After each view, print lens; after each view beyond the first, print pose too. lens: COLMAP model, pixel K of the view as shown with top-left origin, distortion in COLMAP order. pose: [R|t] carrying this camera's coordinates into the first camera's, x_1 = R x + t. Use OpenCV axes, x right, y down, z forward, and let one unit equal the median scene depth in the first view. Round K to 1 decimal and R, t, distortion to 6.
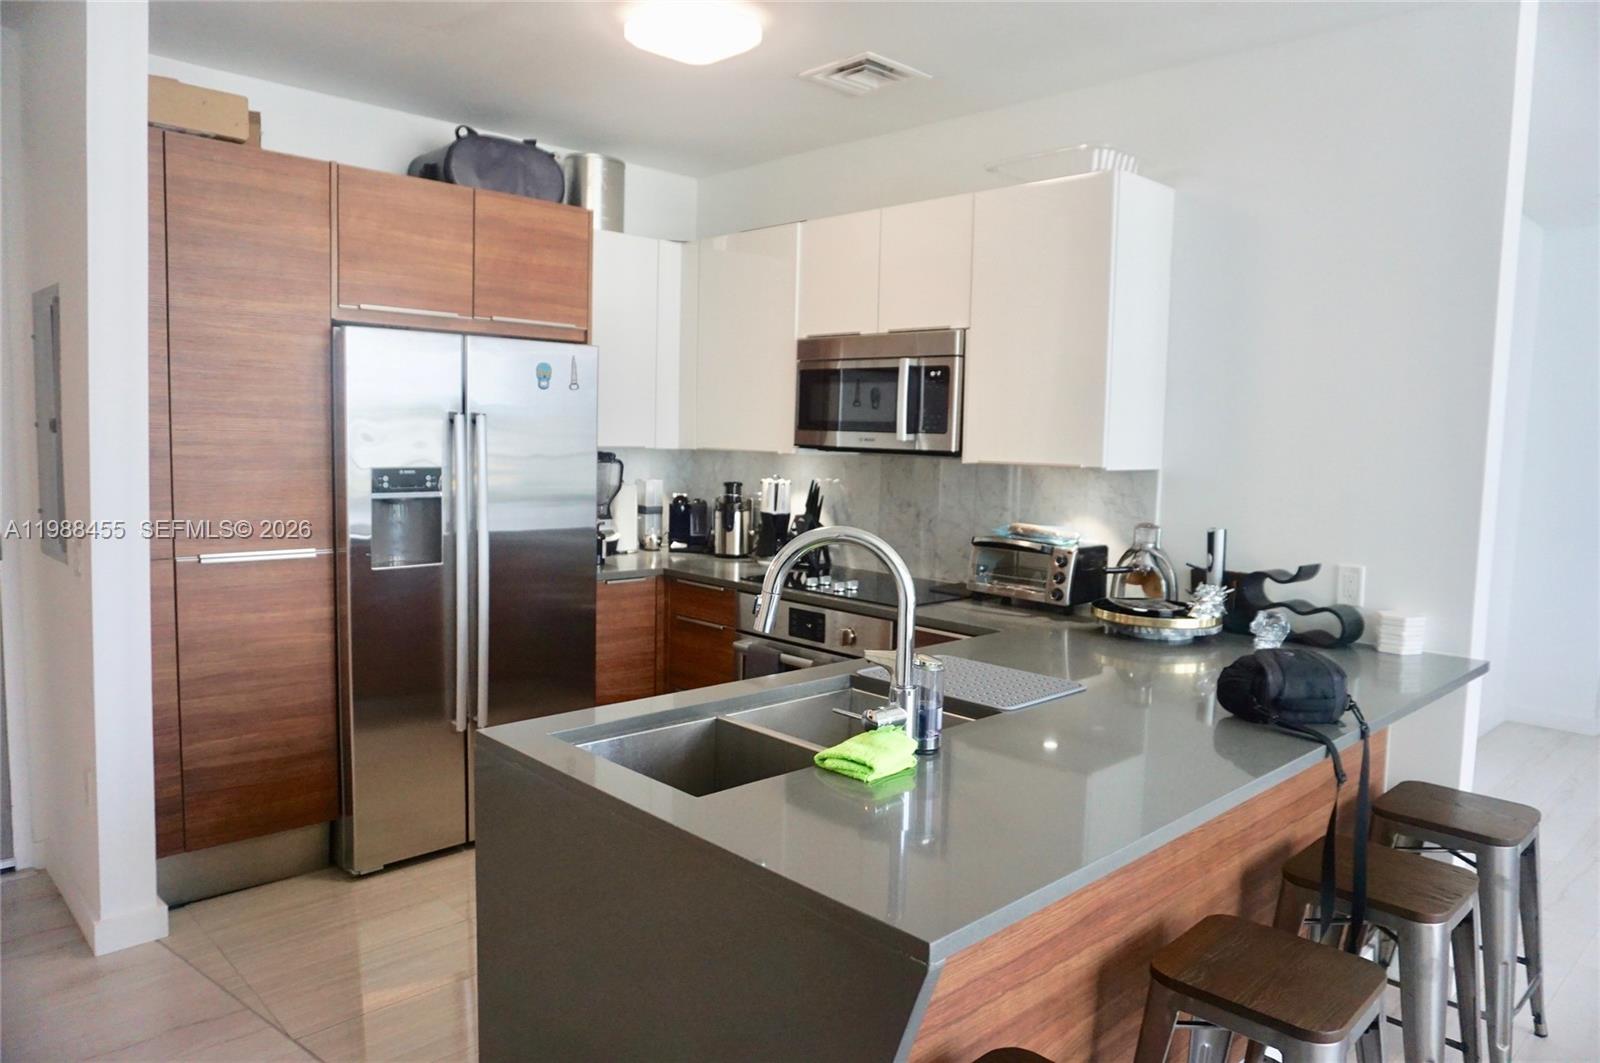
lens RADIAL K [[1056.3, 0, 762.2], [0, 1056.3, 525.8], [0, 0, 1]] dist [-0.023457, 0.001677]
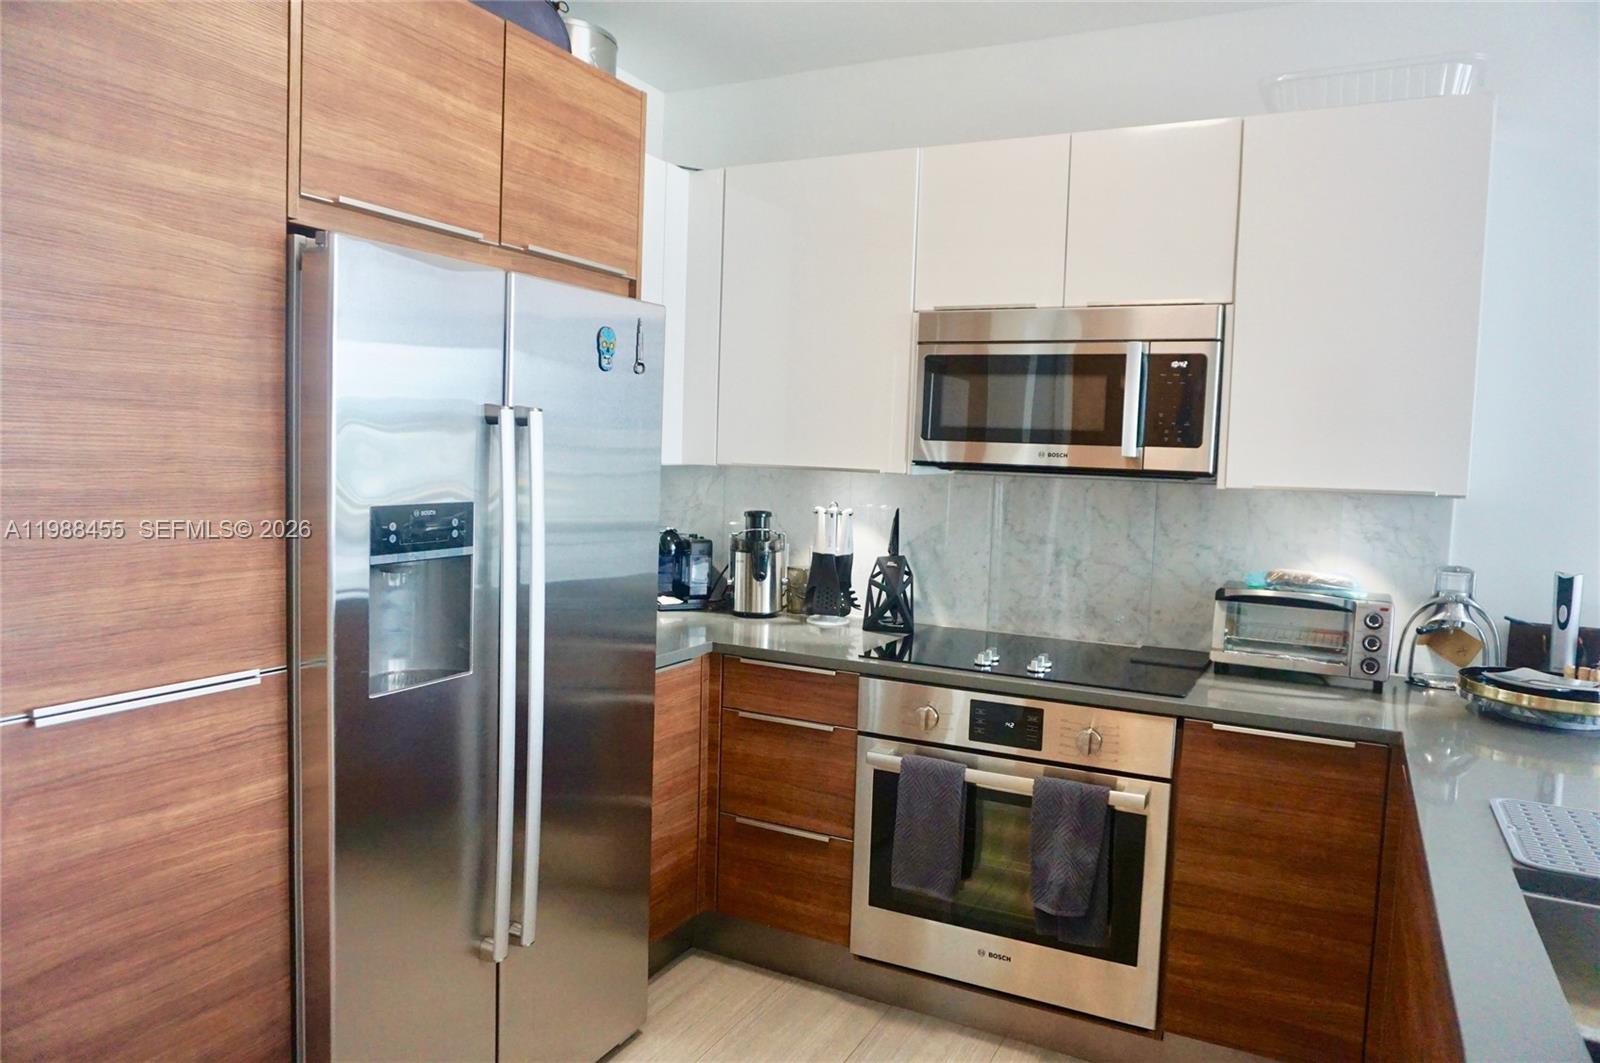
lens RADIAL K [[1089.4, 0, 800.0], [0, 1089.4, 531.5], [0, 0, 1]] dist [-0.001489, 0.004863]
pose [[0.940642, -0.020853, 0.338761, -0.330376], [0.022079, 0.999756, 0.000234, -0.035736], [-0.338683, 0.007259, 0.940873, 0.385359]]
